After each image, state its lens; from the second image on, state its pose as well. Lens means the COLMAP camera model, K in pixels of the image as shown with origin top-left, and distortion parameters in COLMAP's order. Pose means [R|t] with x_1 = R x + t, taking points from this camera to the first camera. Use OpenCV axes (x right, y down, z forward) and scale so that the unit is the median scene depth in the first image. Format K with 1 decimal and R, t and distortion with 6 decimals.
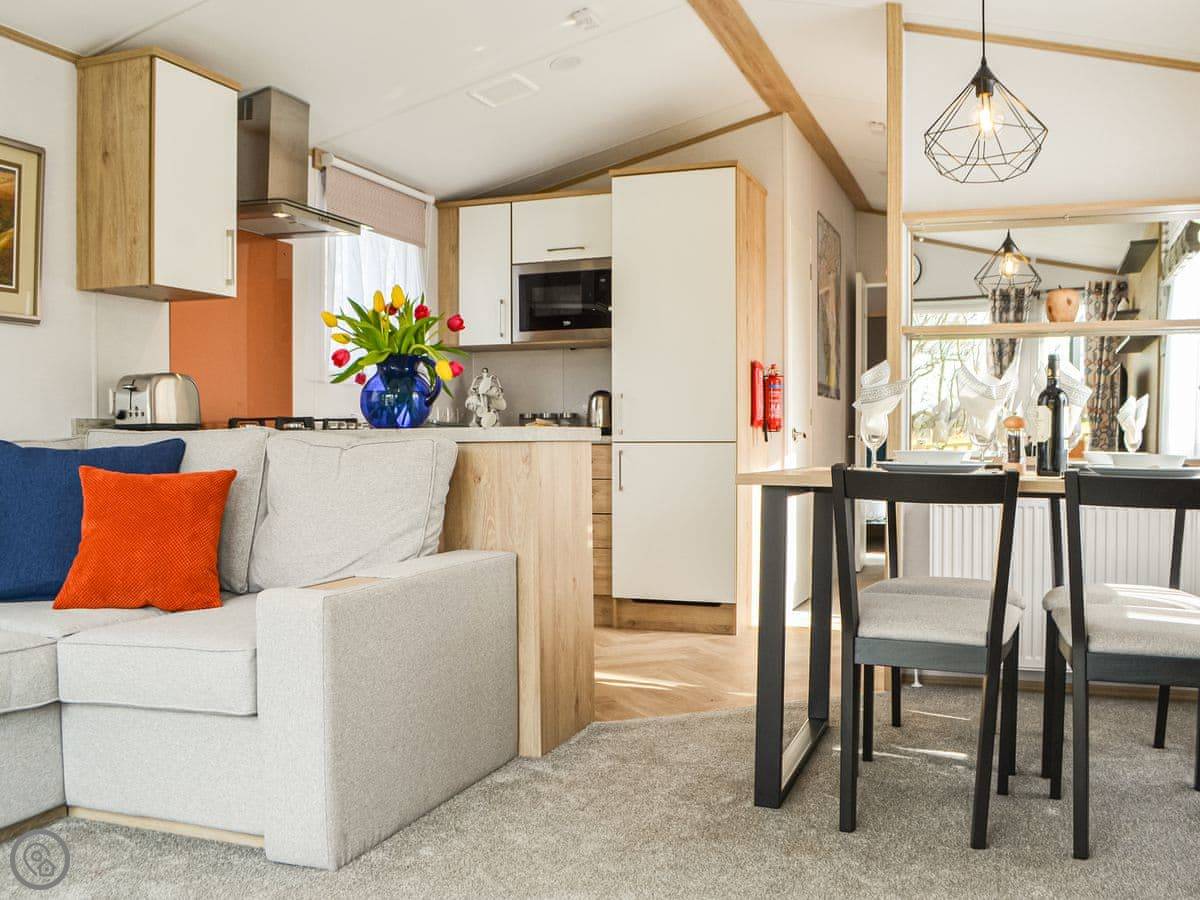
lens RADIAL K [[1103.2, 0, 623.3], [0, 1103.2, 460.1], [0, 0, 1]] dist [-0.067815, 0.000000]
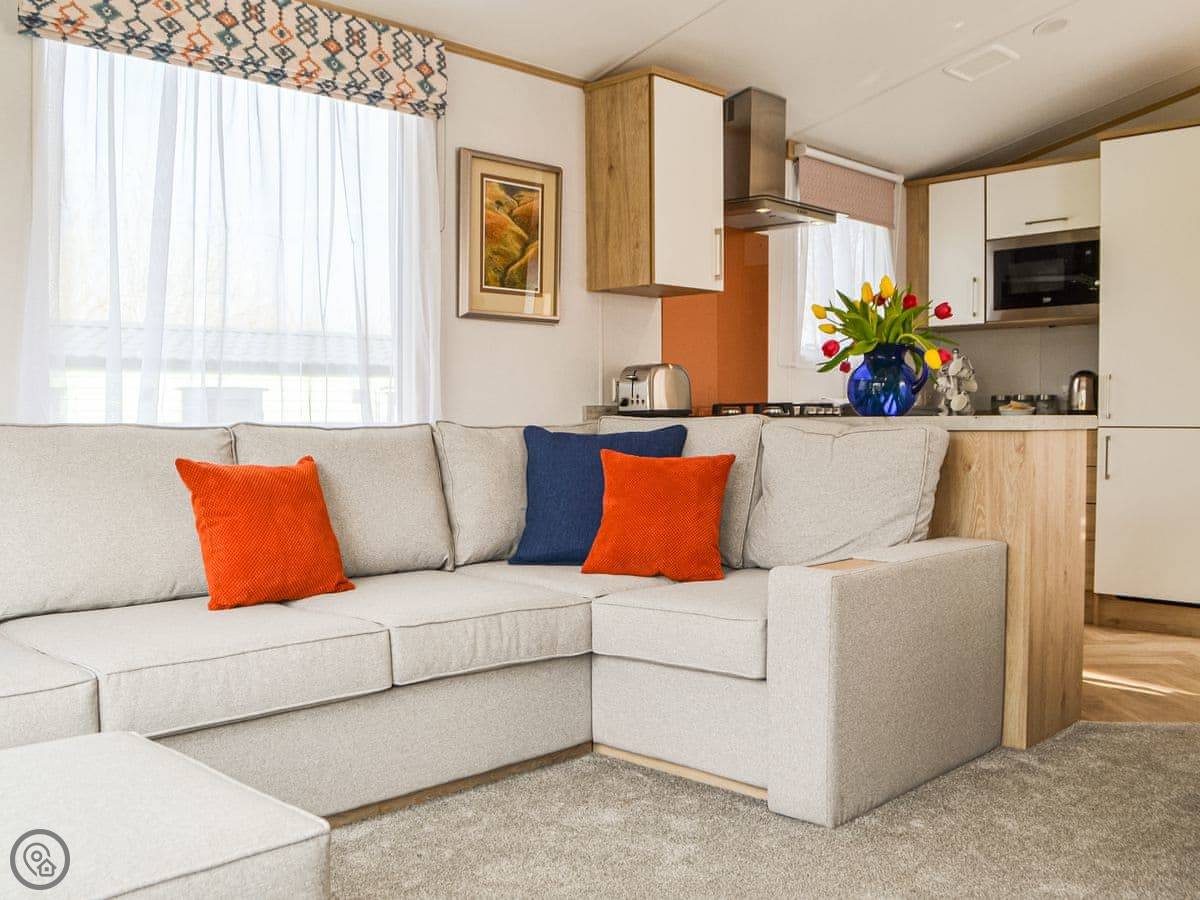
lens RADIAL K [[1103.2, 0, 555.7], [0, 1103.2, 475.2], [0, 0, 1]] dist [-0.067815, 0.000000]
pose [[0.894823, 0.023477, -0.445803, -0.018881], [-0.008966, 0.999360, 0.034632, -0.005527], [0.446331, -0.026992, 0.894461, -0.047117]]
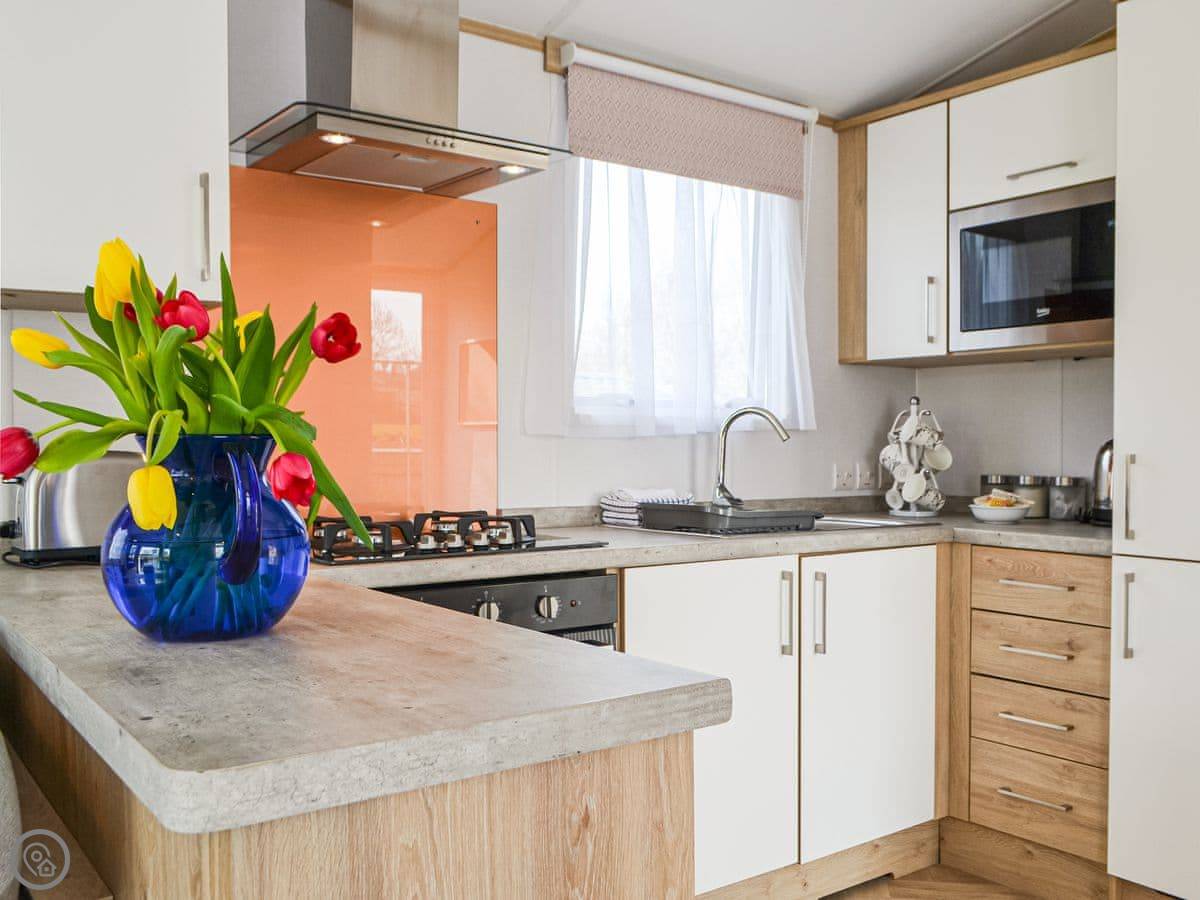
lens RADIAL K [[1103.2, 0, 610.1], [0, 1103.2, 471.3], [0, 0, 1]] dist [-0.067815, 0.000000]
pose [[0.835917, 0.019459, -0.548511, 0.125684], [-0.015101, 0.999808, 0.012456, -0.106096], [0.548648, -0.002129, 0.836051, 0.923886]]
